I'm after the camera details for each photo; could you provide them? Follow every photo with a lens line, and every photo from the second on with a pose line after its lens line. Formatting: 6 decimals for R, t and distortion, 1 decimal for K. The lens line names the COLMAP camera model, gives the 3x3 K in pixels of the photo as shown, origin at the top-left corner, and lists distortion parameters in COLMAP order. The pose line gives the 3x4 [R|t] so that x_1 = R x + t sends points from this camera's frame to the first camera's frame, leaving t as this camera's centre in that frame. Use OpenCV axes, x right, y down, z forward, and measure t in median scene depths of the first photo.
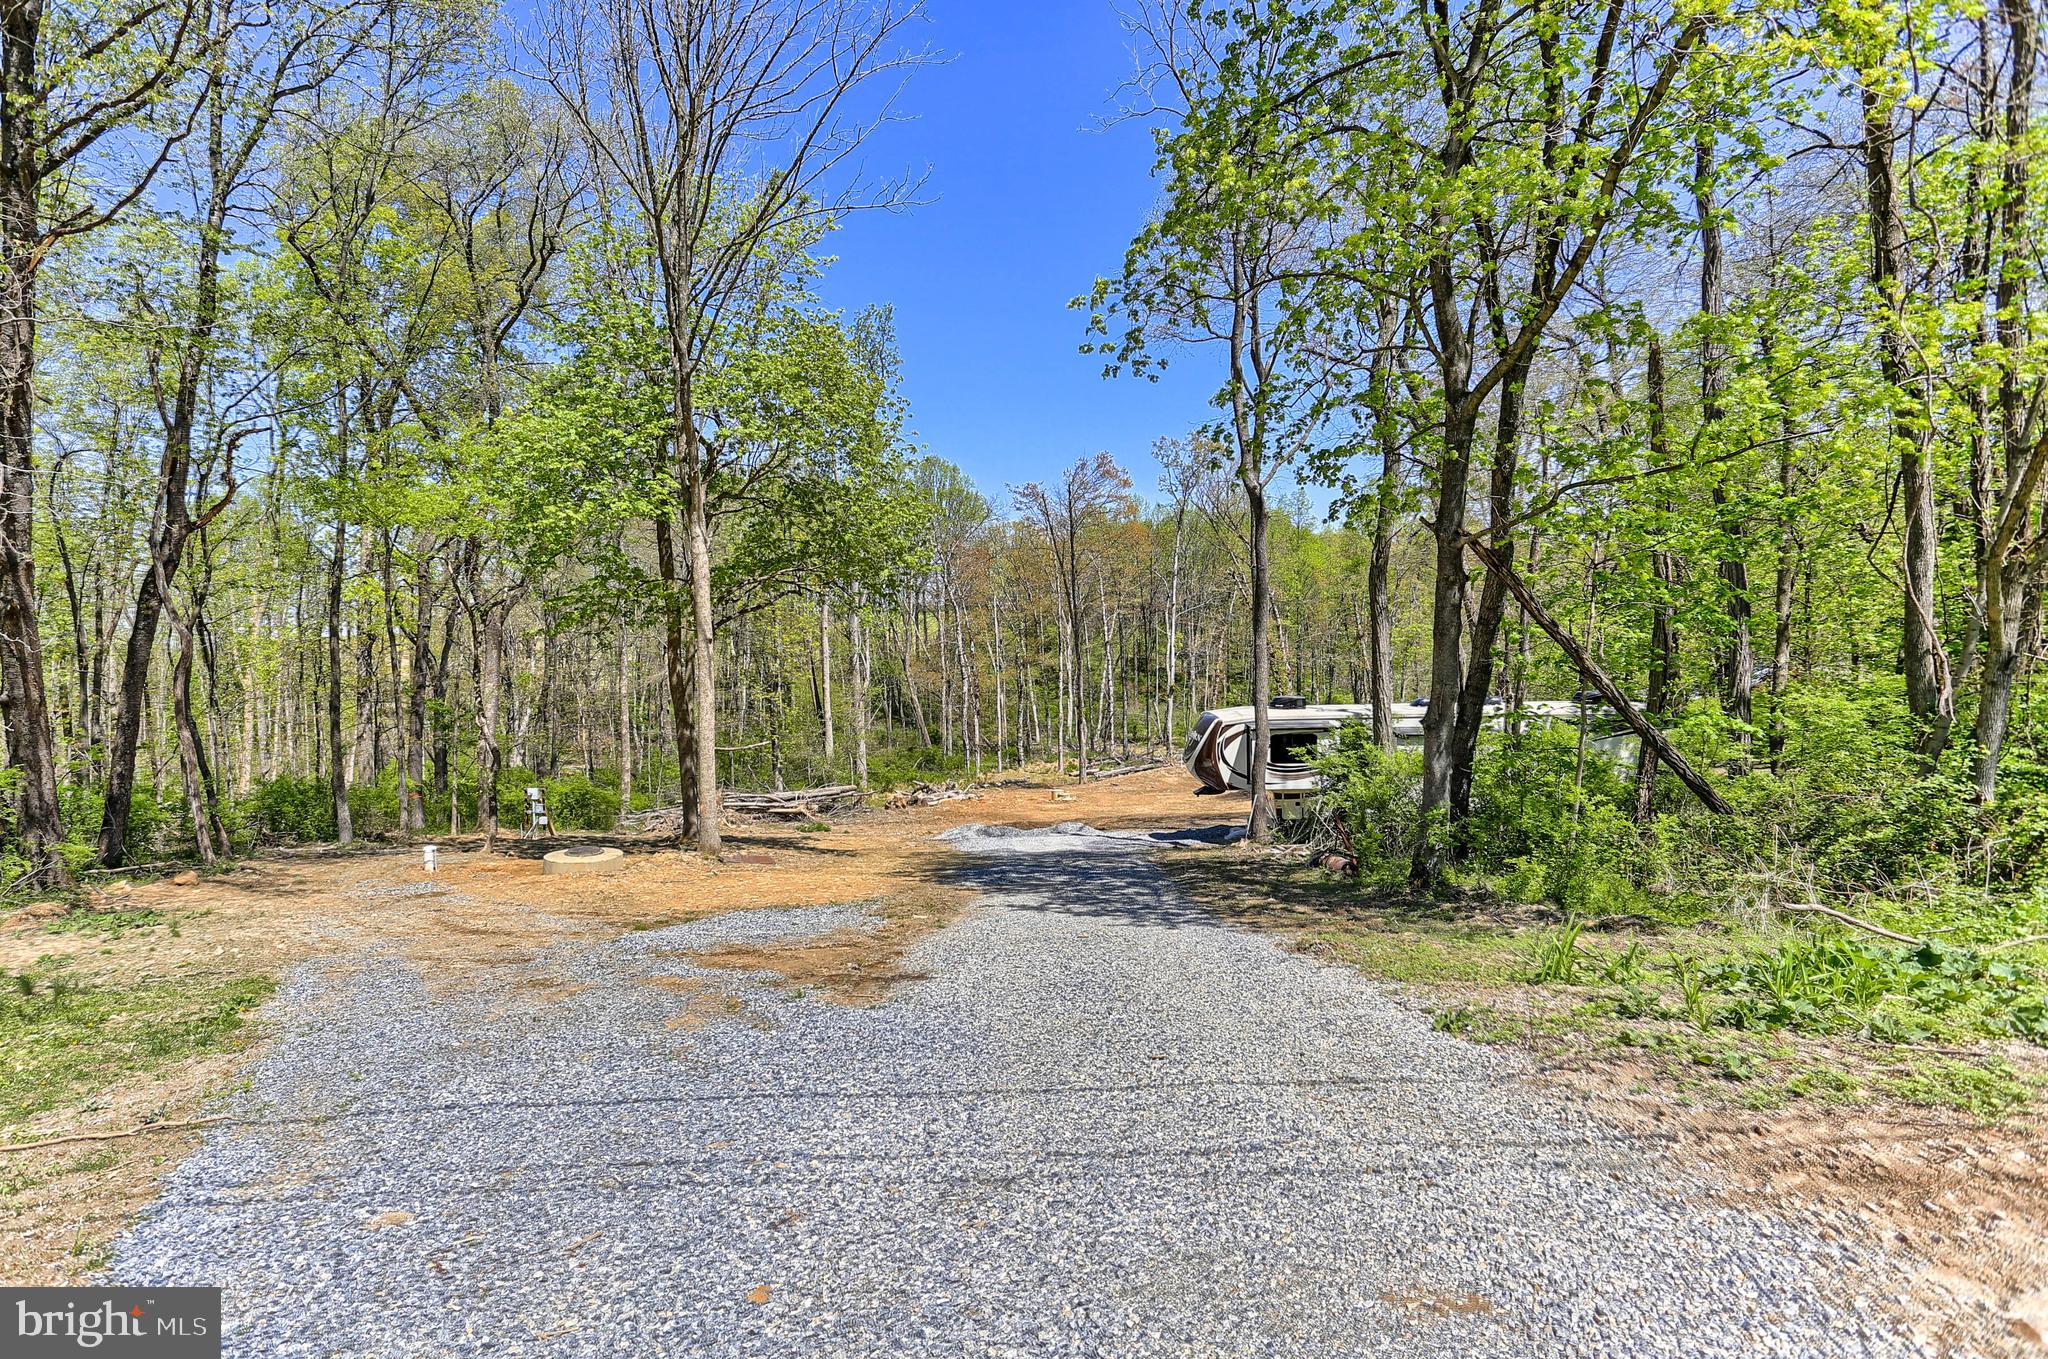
lens RADIAL K [[1000.4, 0, 1025.6], [0, 1000.4, 668.4], [0, 0, 1]] dist [-0.040910, -0.000374]
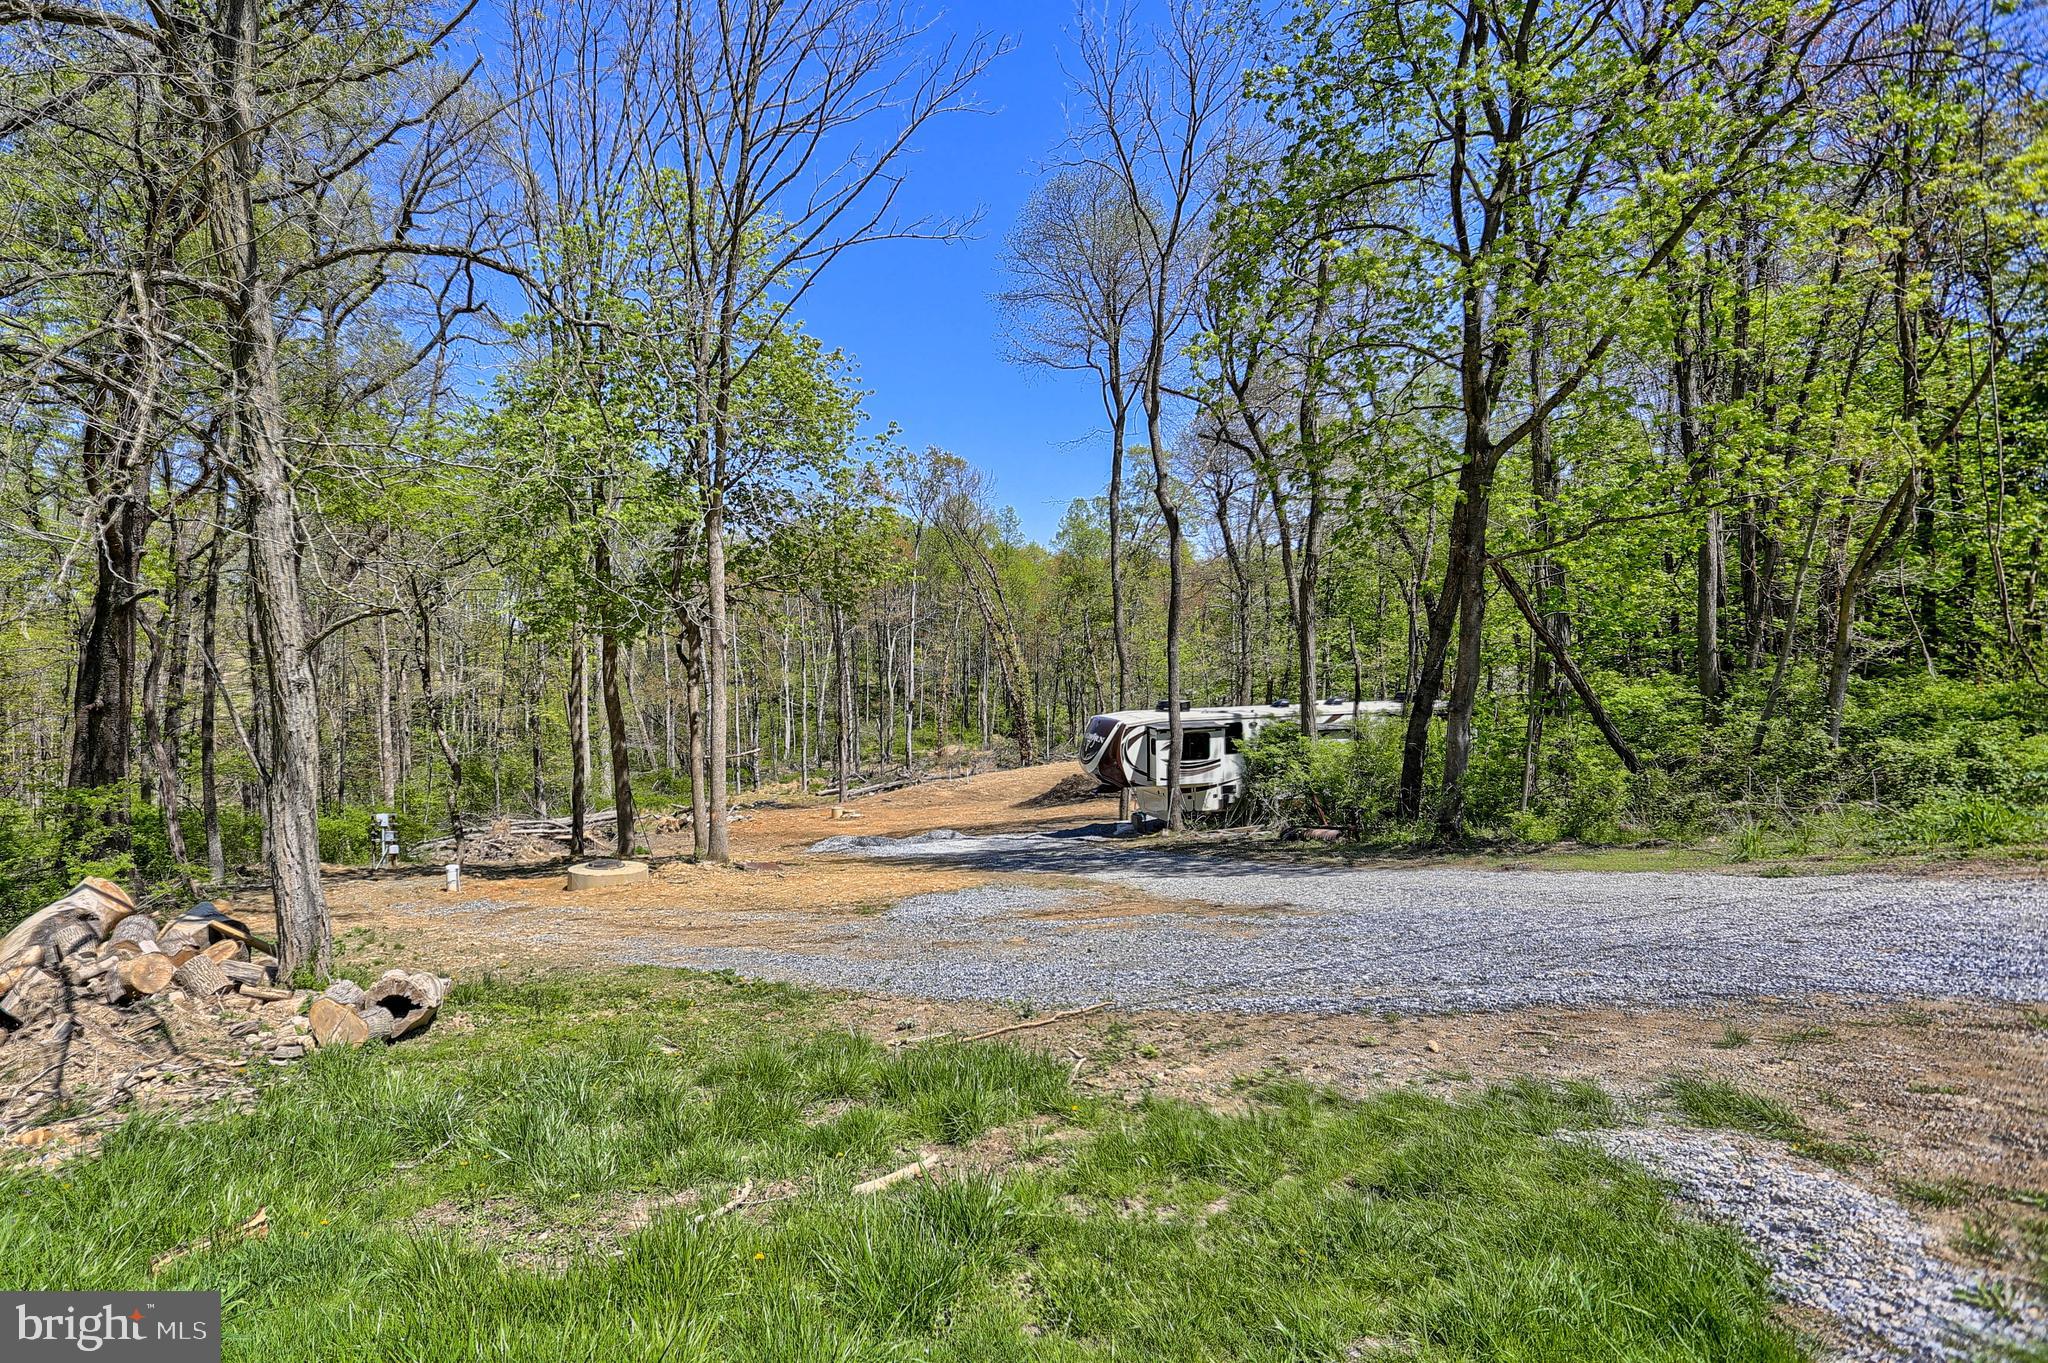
lens RADIAL K [[1000.4, 0, 1025.2], [0, 1000.4, 676.5], [0, 0, 1]] dist [-0.040910, -0.000374]
pose [[0.967941, -0.008337, 0.251040, -0.182825], [0.010540, 0.999917, -0.007432, 0.008303], [-0.250957, 0.009839, 0.967948, -0.029406]]
